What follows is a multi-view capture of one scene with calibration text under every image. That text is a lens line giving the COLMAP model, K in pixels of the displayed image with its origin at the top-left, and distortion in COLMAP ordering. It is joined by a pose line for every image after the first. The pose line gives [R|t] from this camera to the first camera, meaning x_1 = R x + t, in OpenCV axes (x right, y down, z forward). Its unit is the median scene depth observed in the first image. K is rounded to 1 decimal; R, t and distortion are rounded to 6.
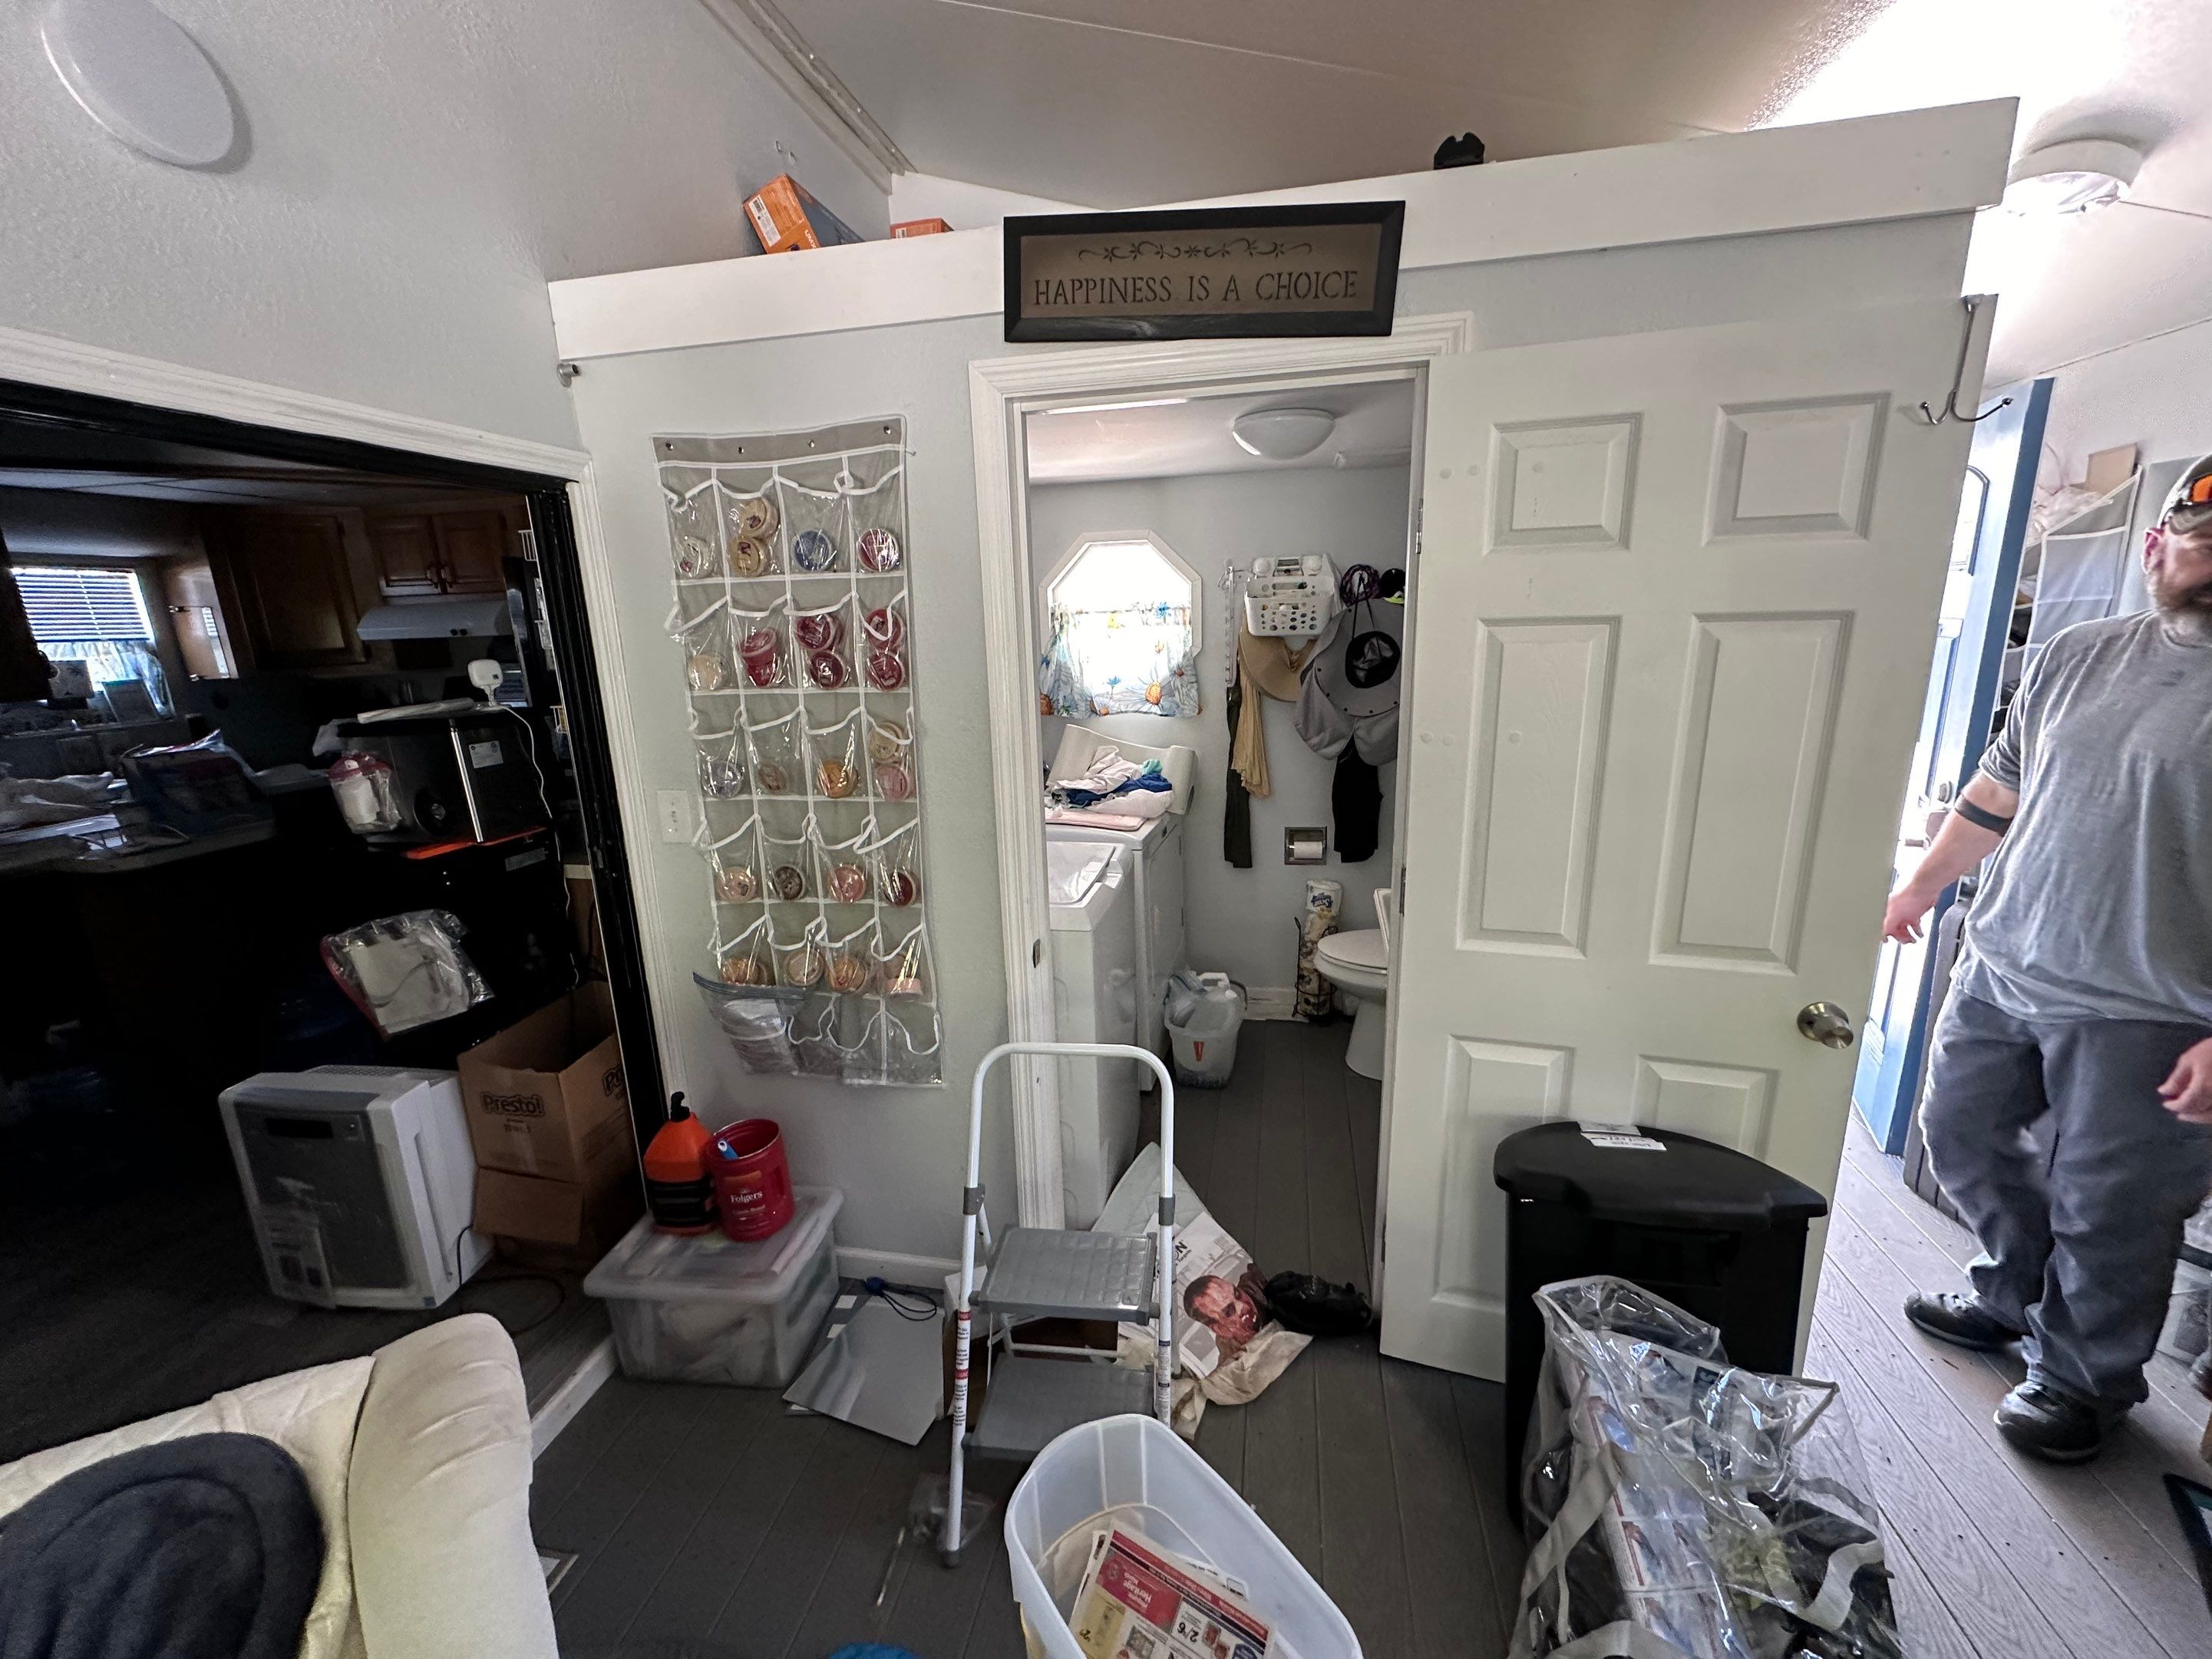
lens RADIAL K [[883.6, 0, 1106.2], [0, 883.6, 831.1], [0, 0, 1]] dist [0.000372, 0.000069]
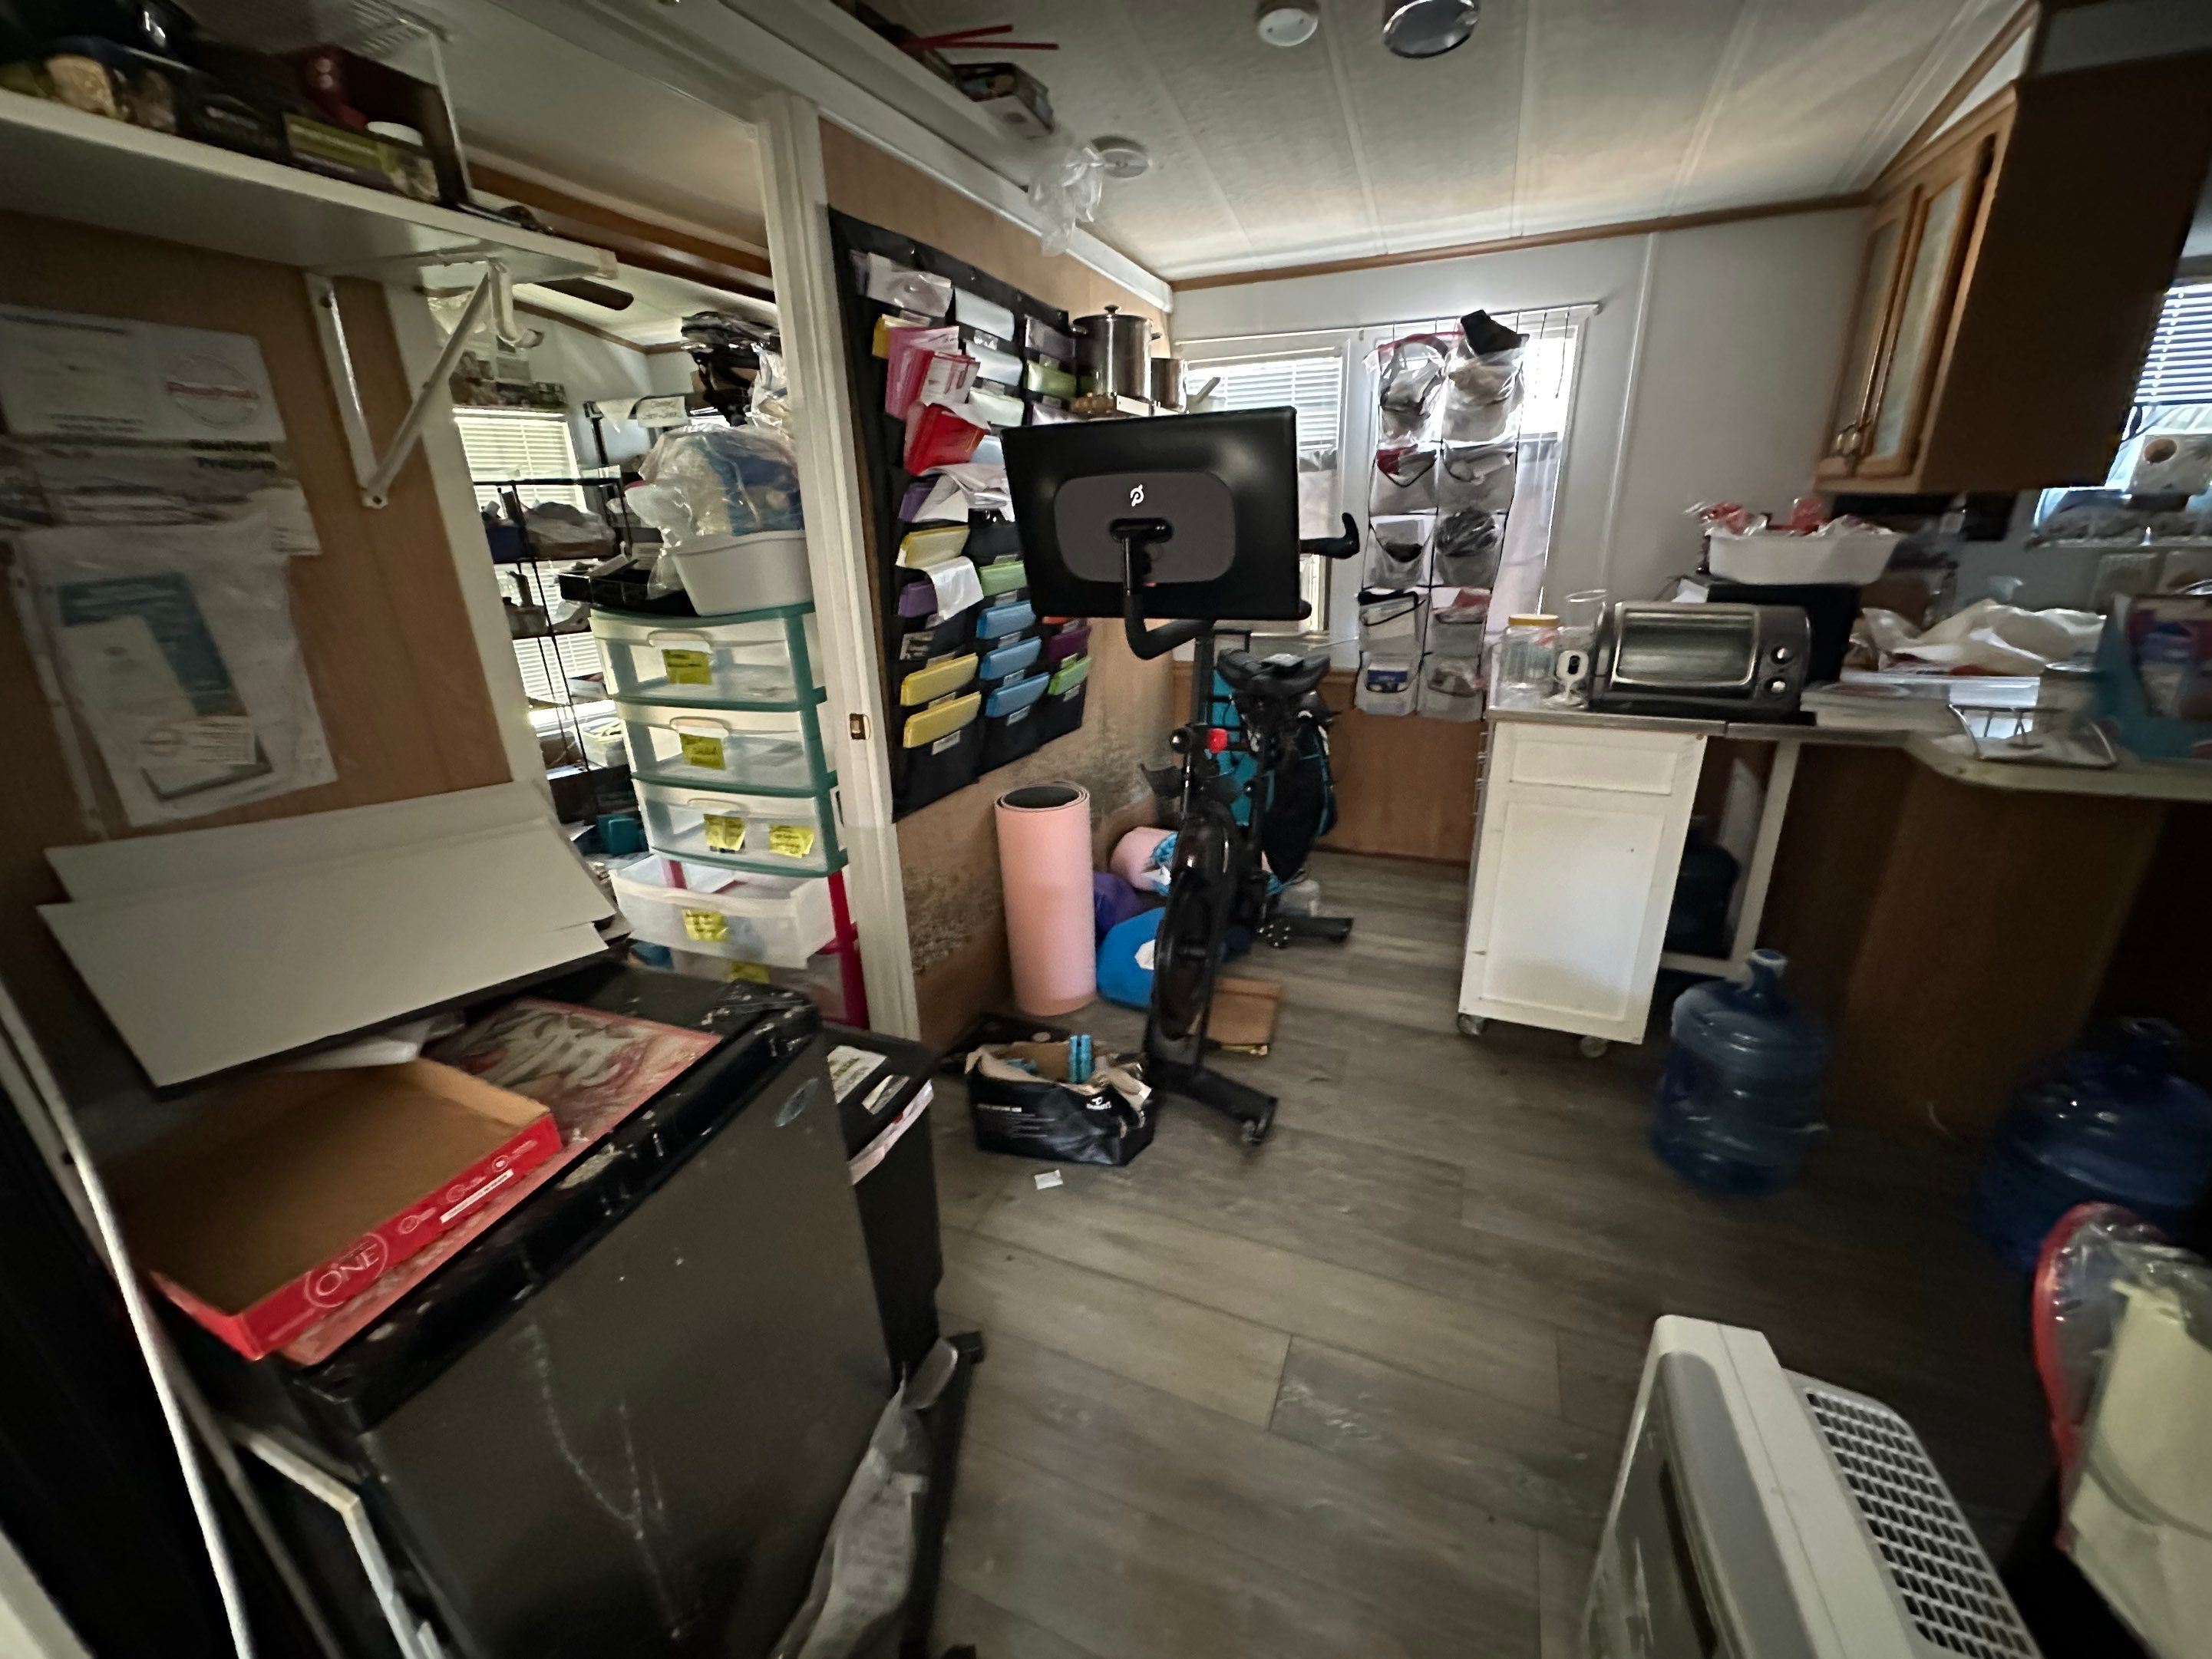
lens RADIAL K [[876.1, 0, 1112.2], [0, 876.1, 823.6], [0, 0, 1]] dist [-0.002576, 0.000001]
pose [[-0.194905, 0.373100, -0.907088, -0.438780], [-0.197386, 0.890982, 0.408888, -0.055477], [0.960755, 0.258741, -0.100012, 0.494689]]
